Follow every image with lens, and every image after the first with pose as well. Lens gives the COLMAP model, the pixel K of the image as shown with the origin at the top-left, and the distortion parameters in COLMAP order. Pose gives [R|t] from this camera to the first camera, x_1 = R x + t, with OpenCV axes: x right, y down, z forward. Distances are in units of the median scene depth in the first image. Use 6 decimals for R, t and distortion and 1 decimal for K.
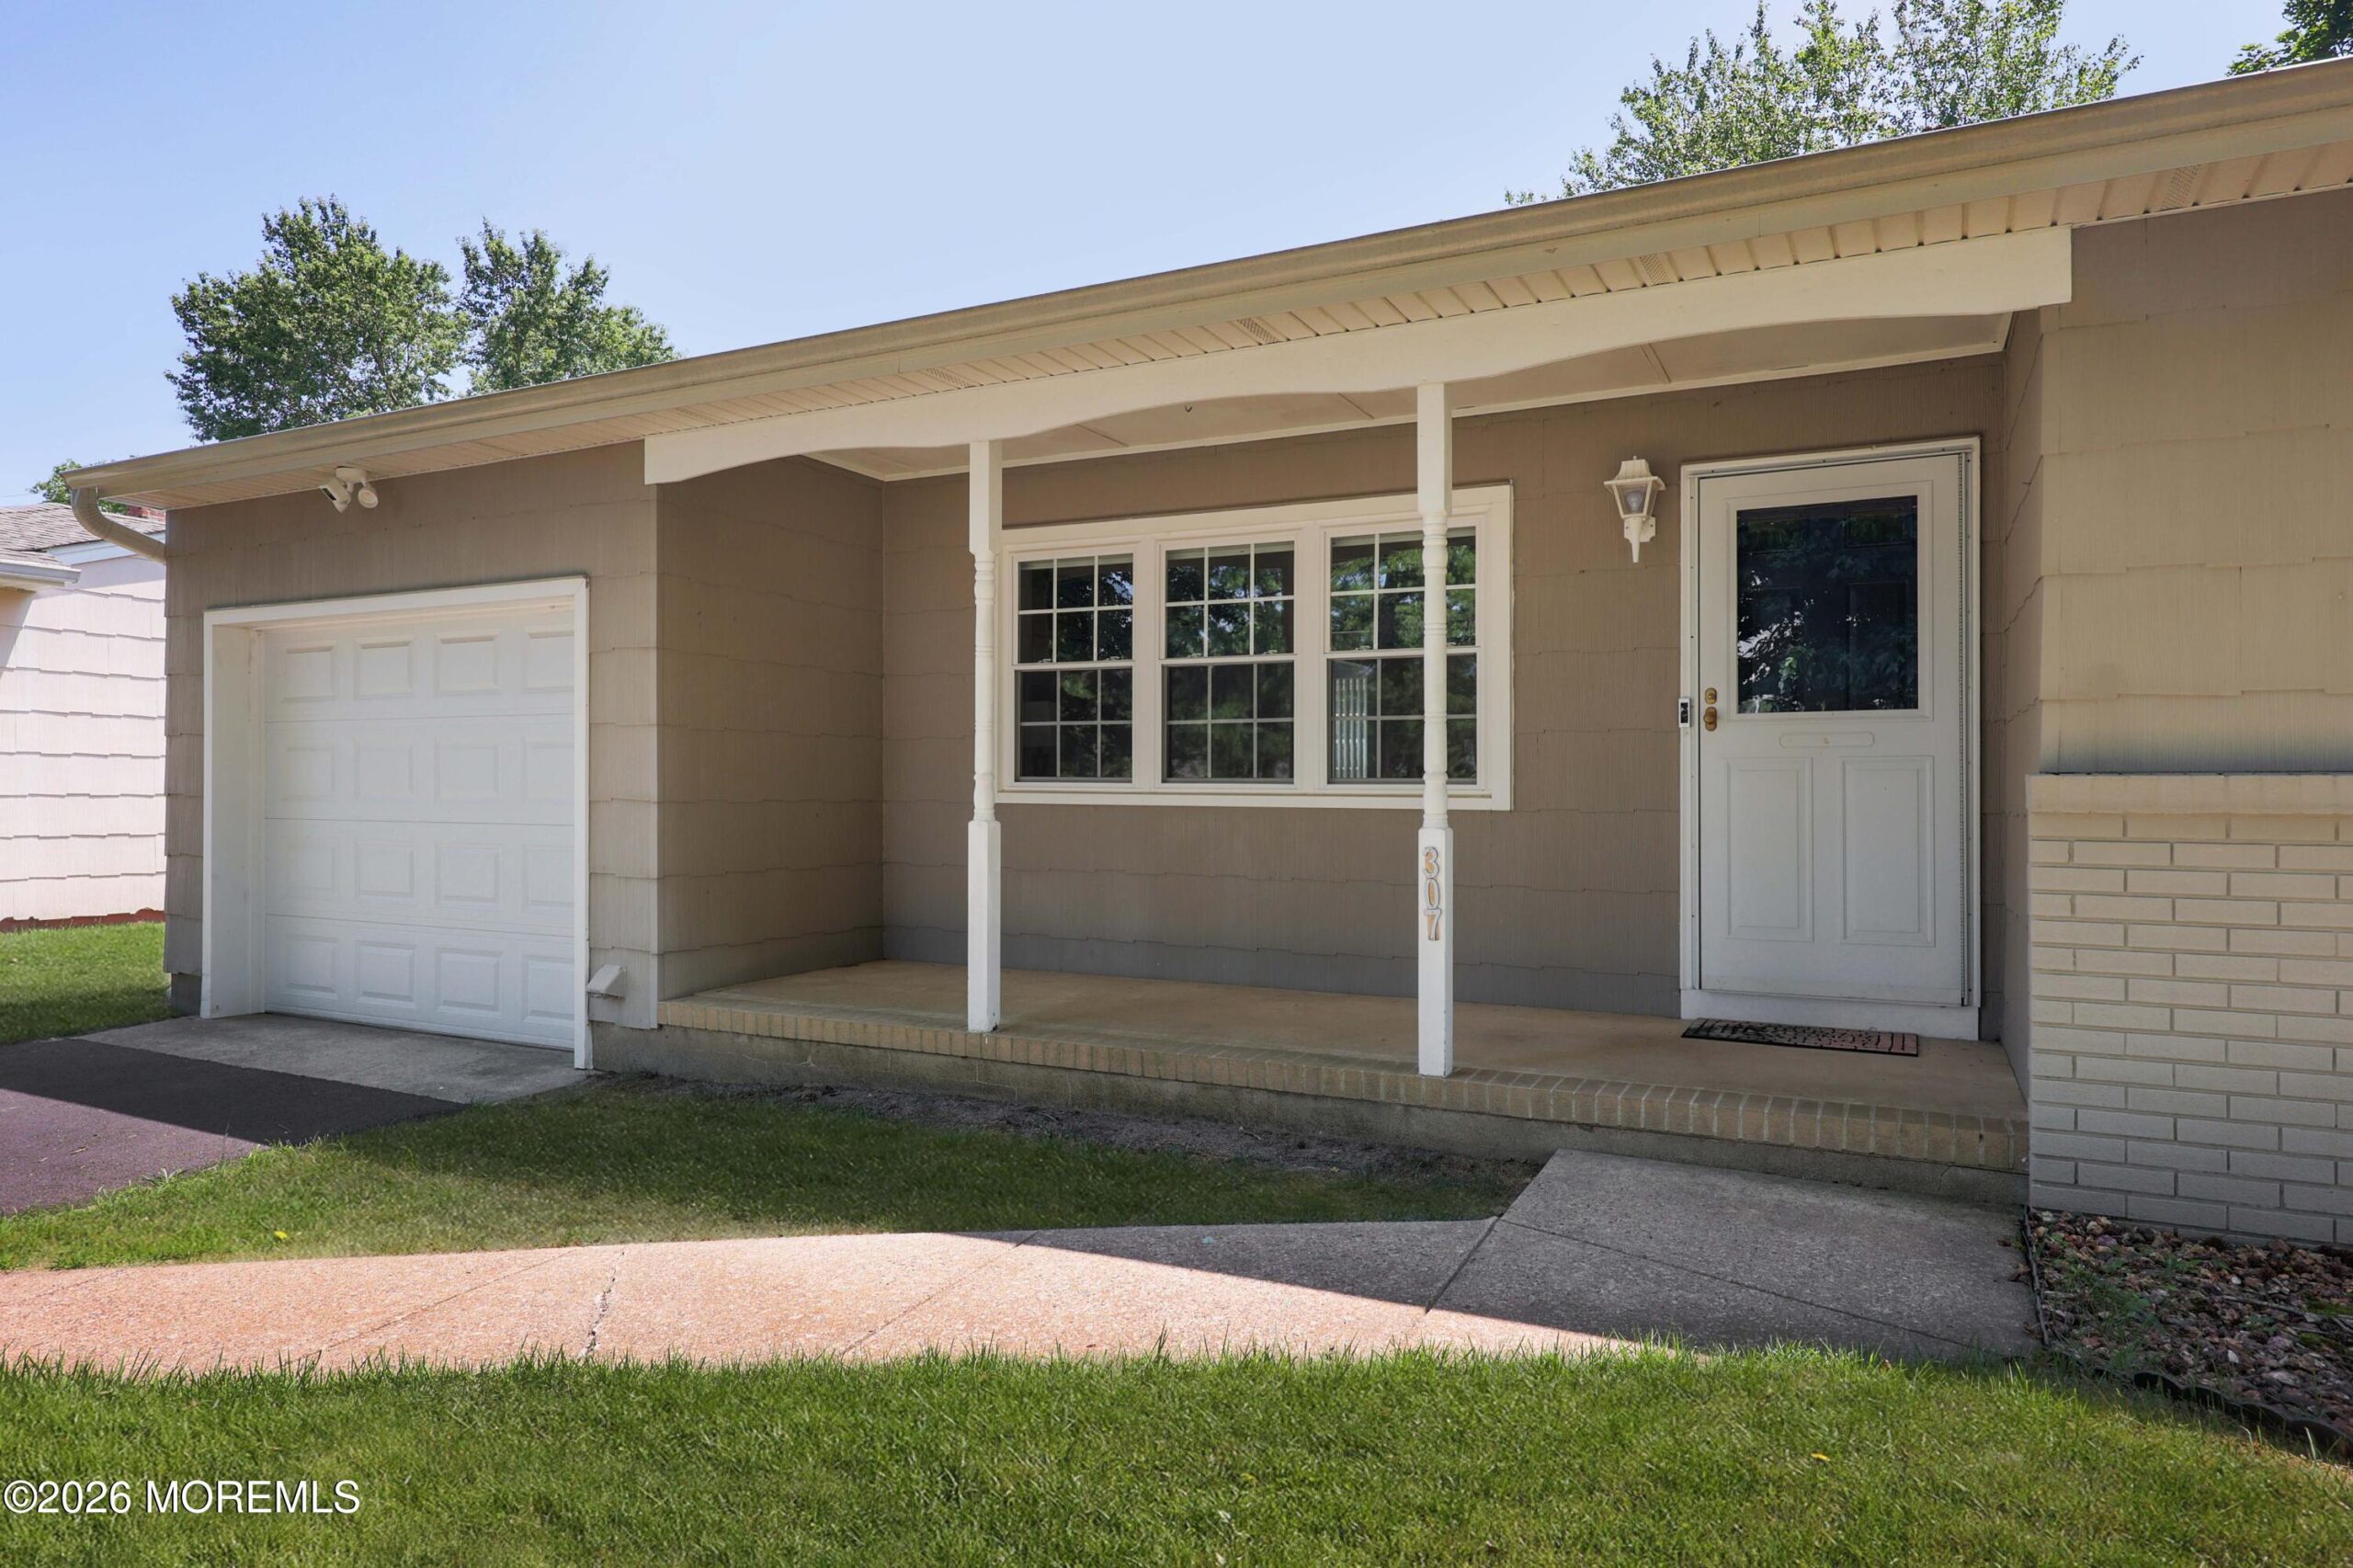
lens RADIAL K [[1409.6, 0, 1116.5], [0, 1409.6, 781.3], [0, 0, 1]] dist [0.004661, 0.000448]
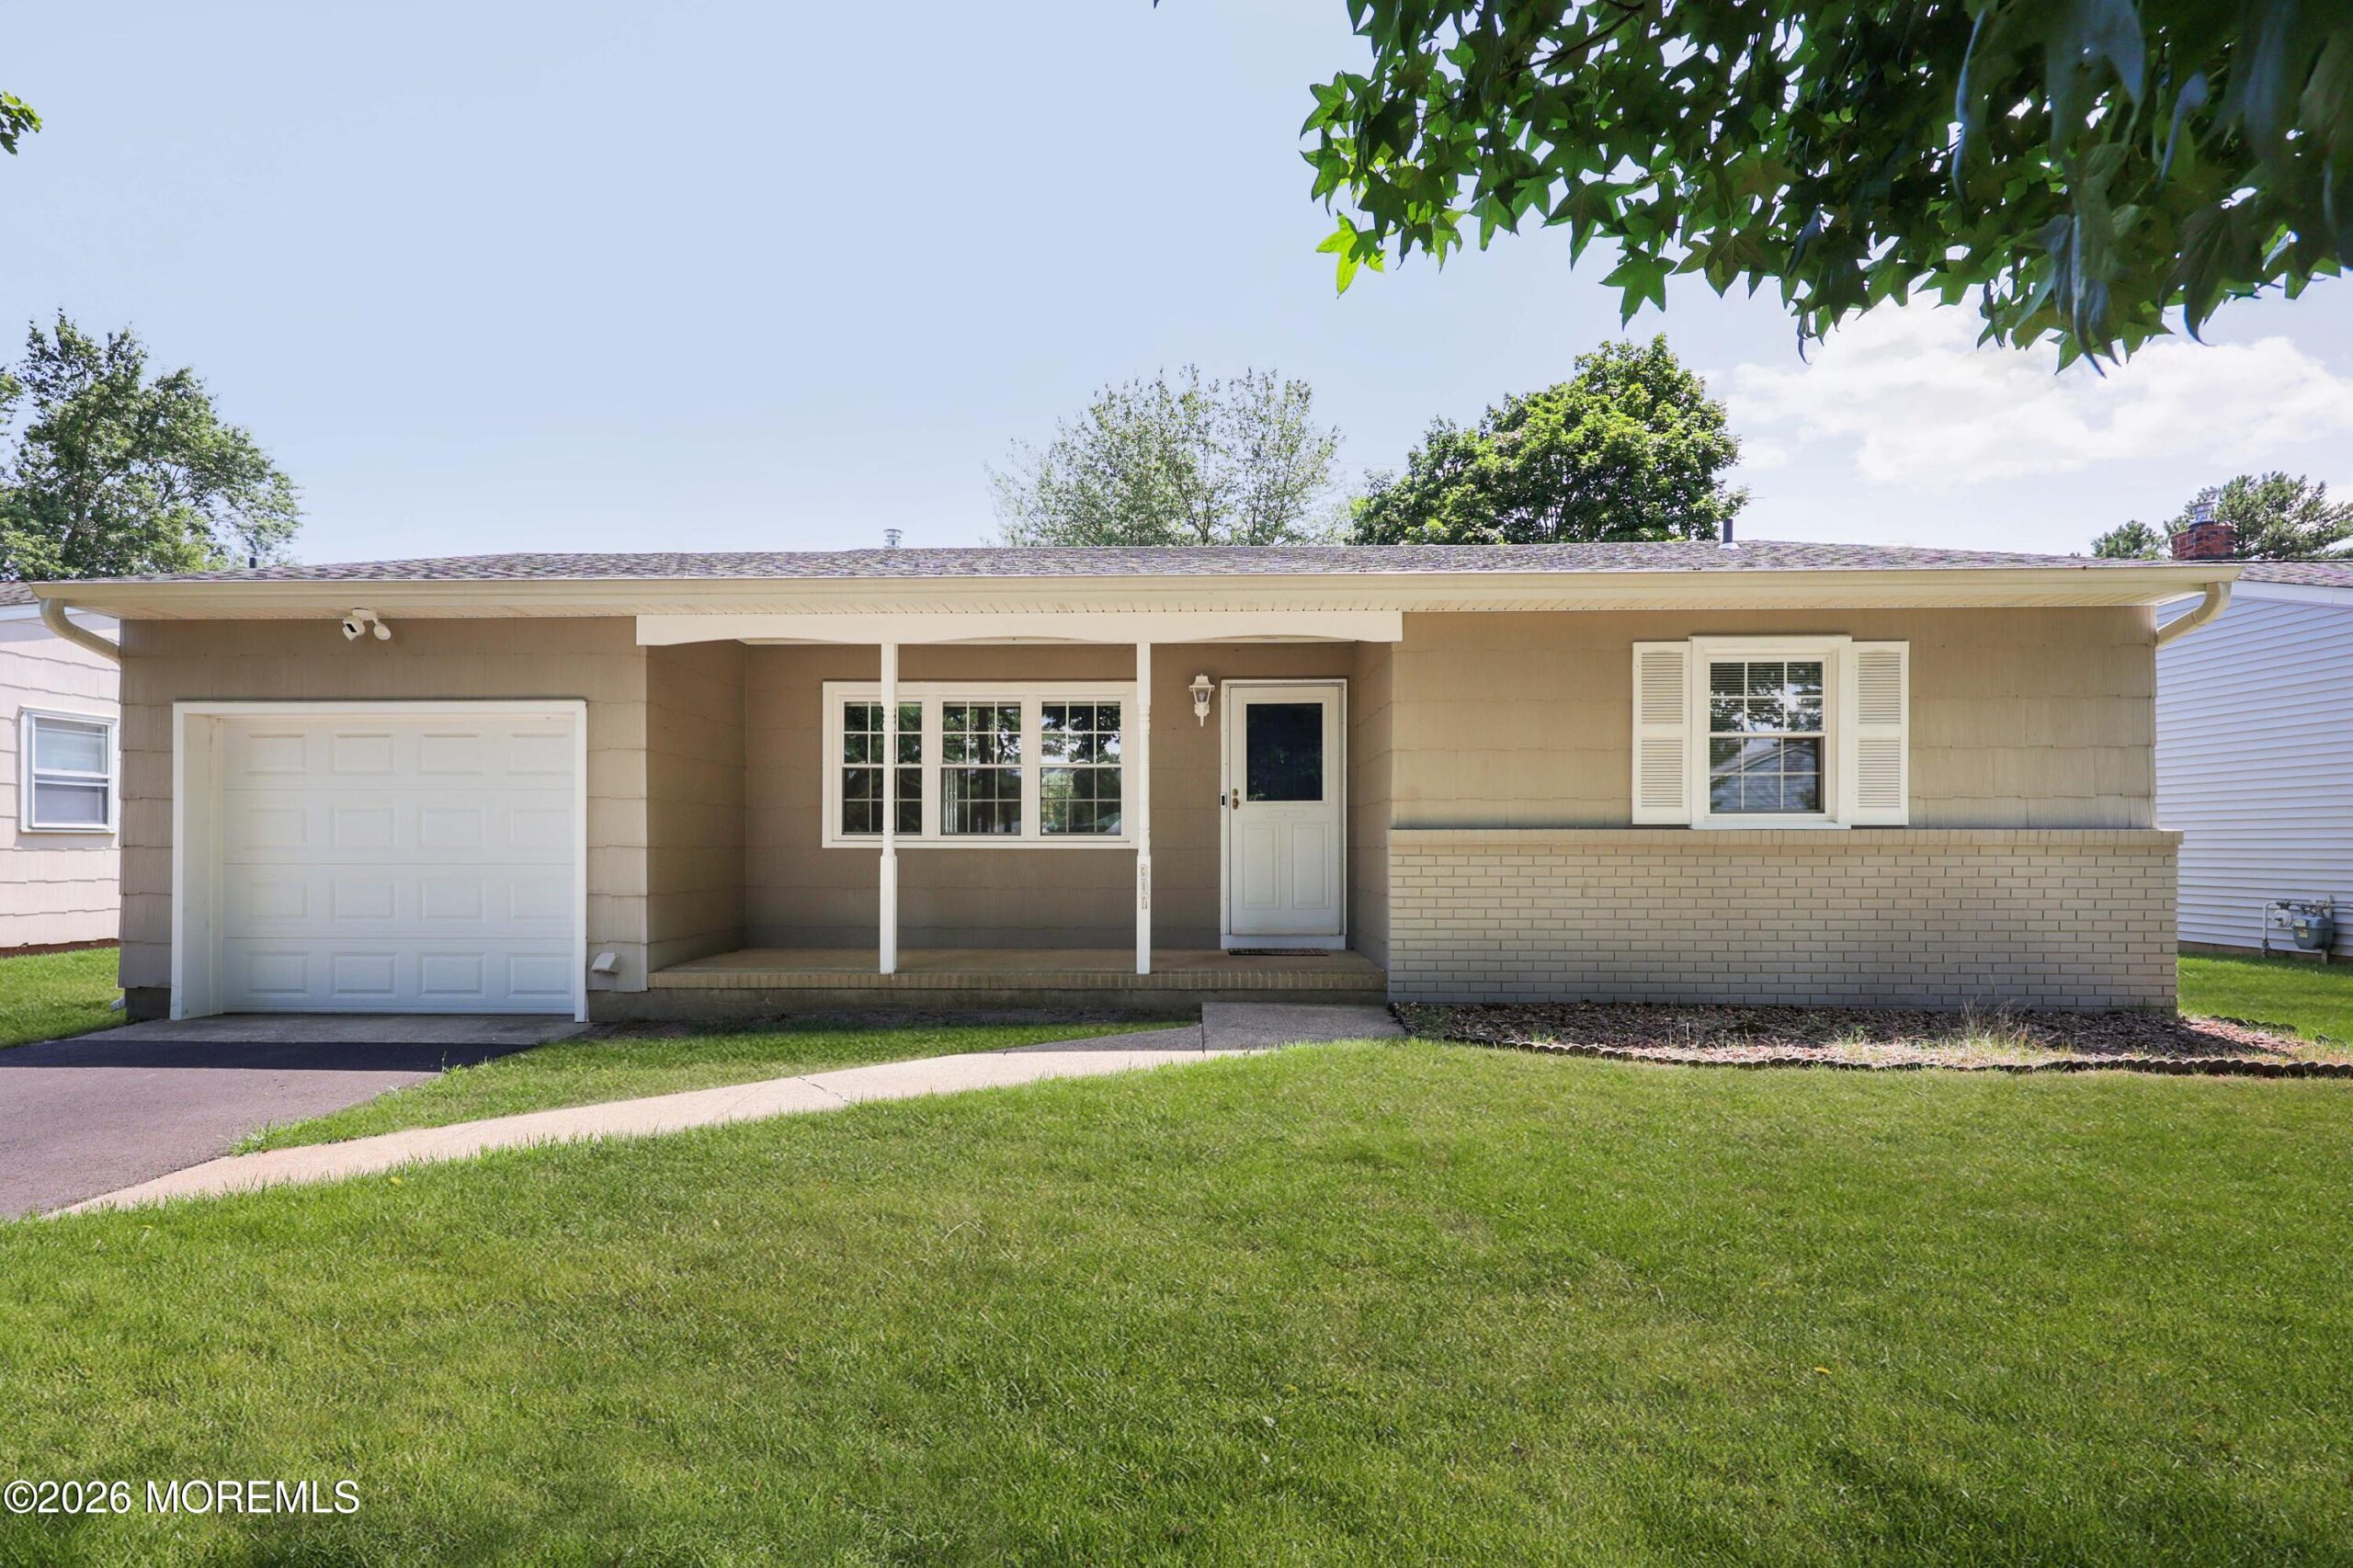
lens RADIAL K [[1030.1, 0, 1129.1], [0, 1030.1, 846.6], [0, 0, 1]] dist [0.000735, 0.000216]
pose [[0.905242, -0.004736, 0.424869, -0.324694], [0.002095, 0.999975, 0.006683, 0.007391], [-0.424891, -0.005160, 0.905230, -0.271086]]
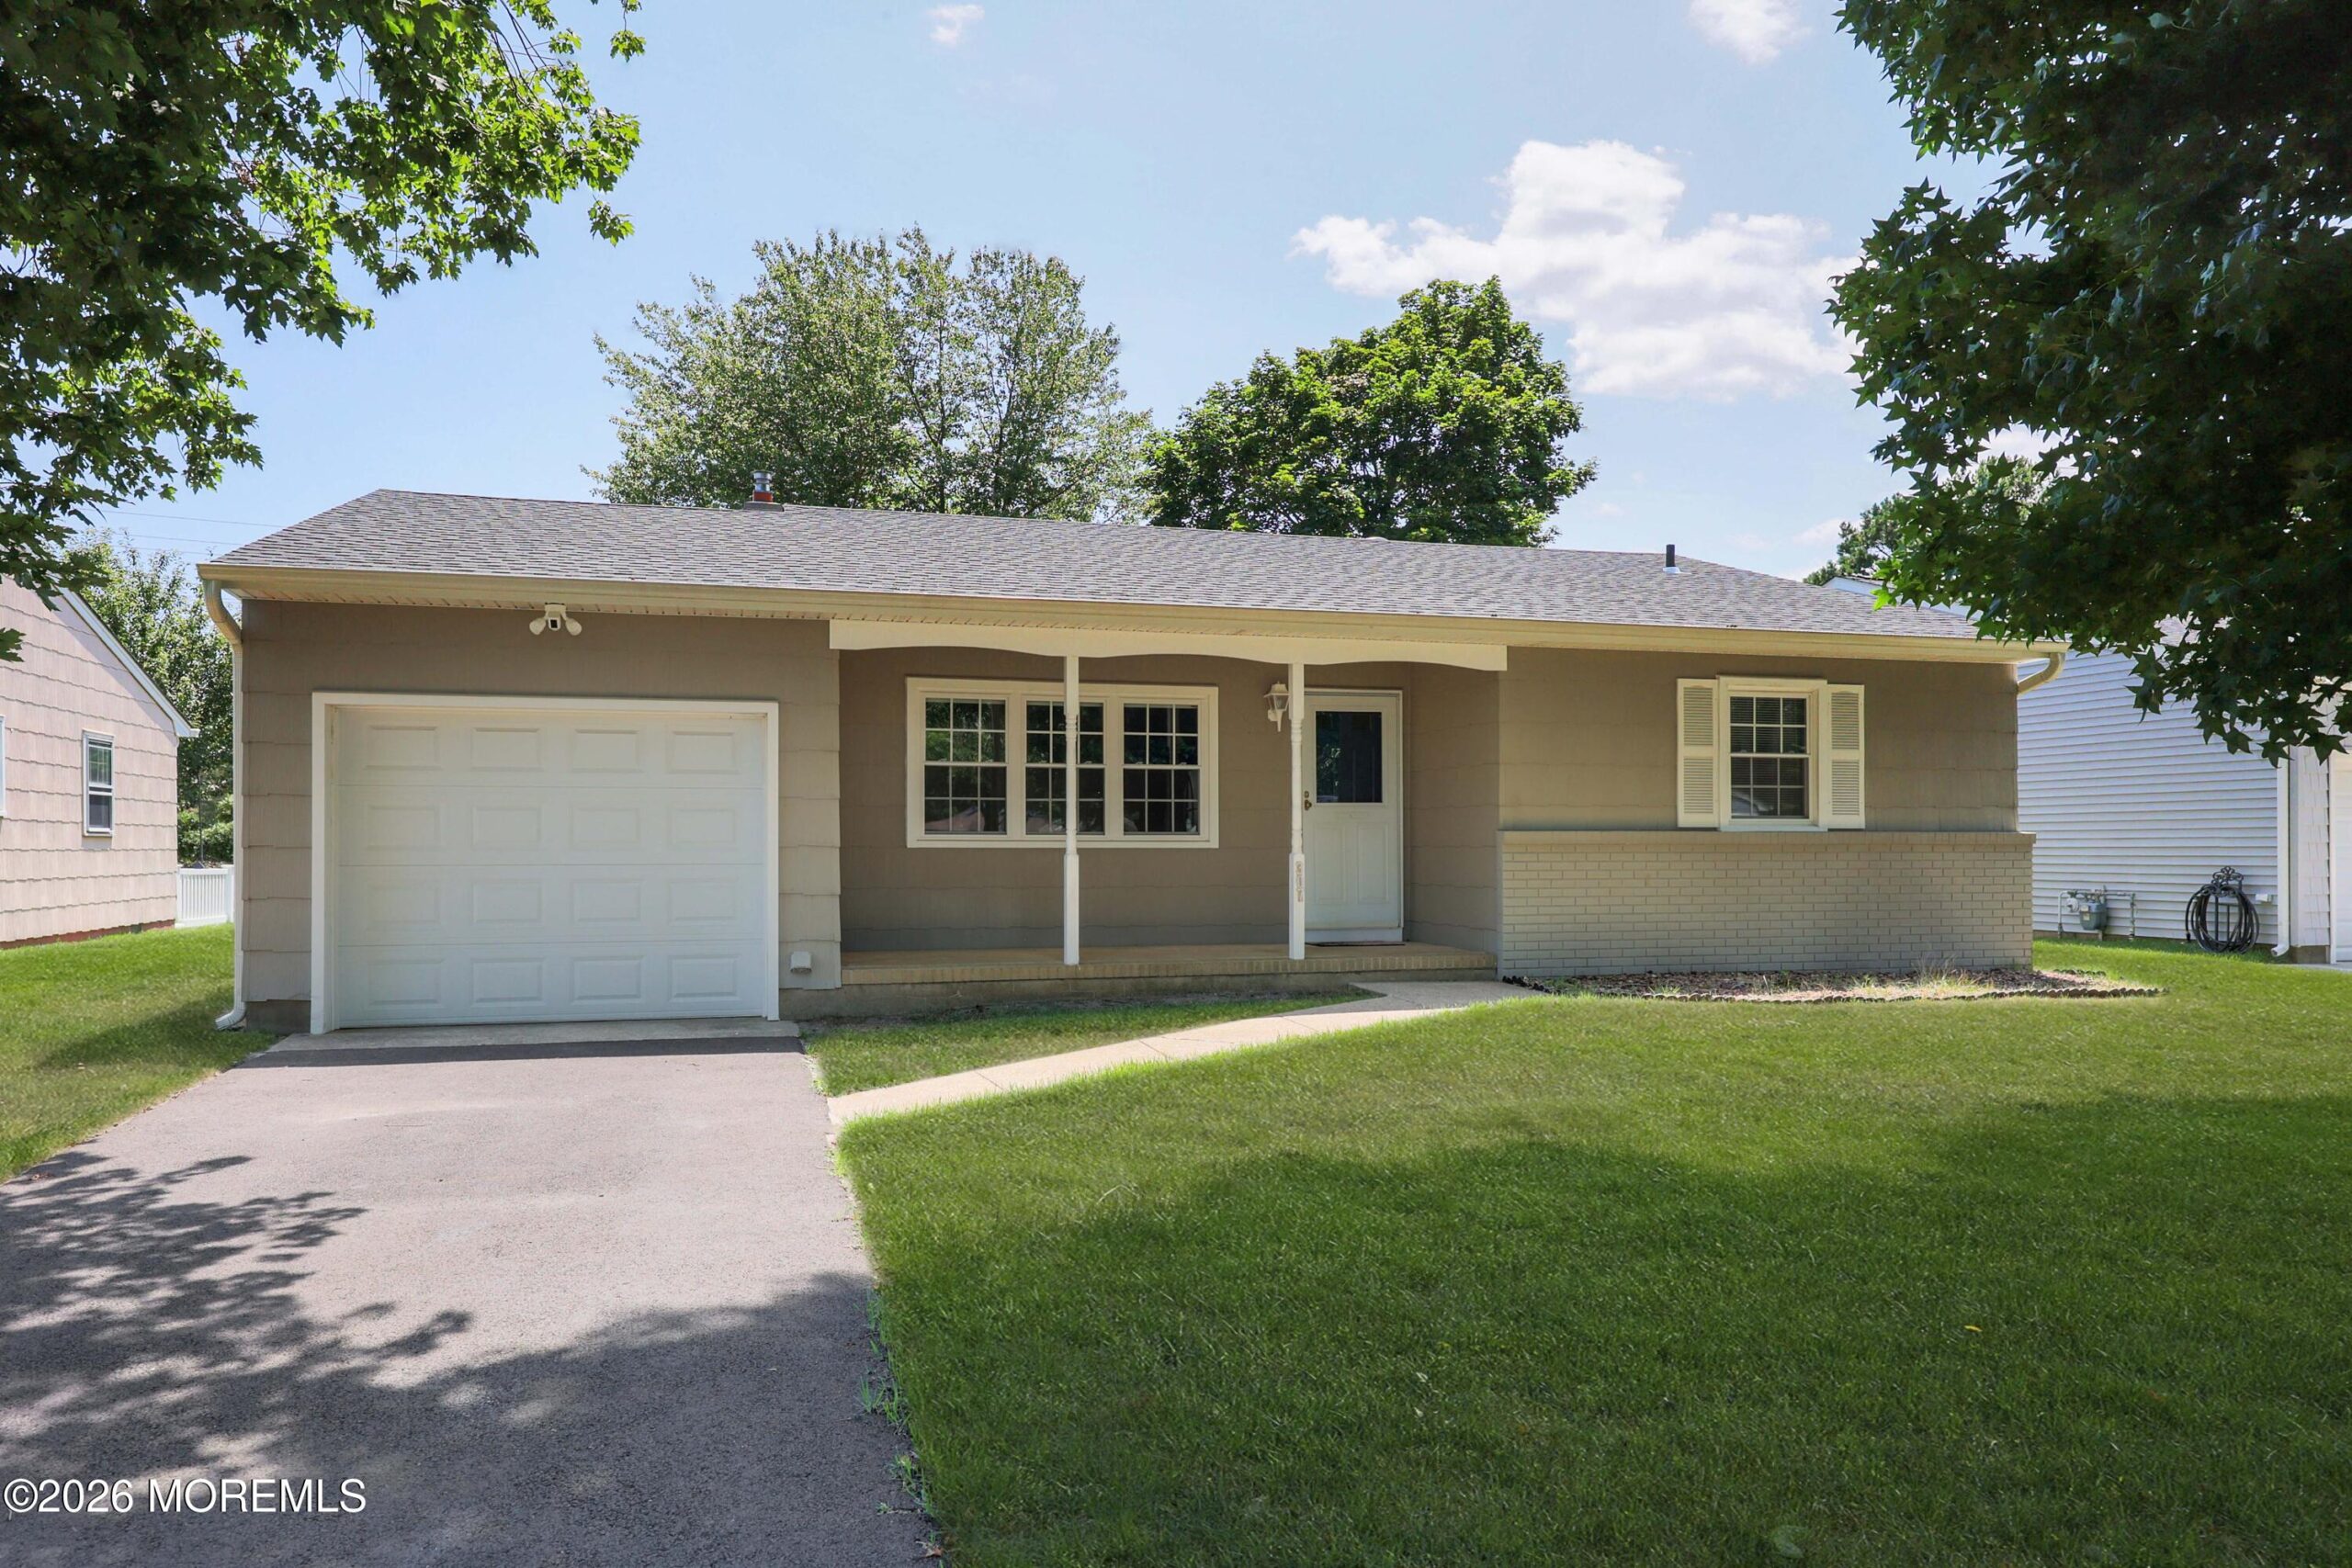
lens RADIAL K [[1446.9, 0, 1077.0], [0, 1446.9, 832.3], [0, 0, 1]] dist [-0.003053, -0.001444]
pose [[0.762632, 0.000288, 0.646833, -1.183366], [0.001385, 0.999997, -0.002078, 0.001654], [-0.646832, 0.002481, 0.762629, -0.435280]]
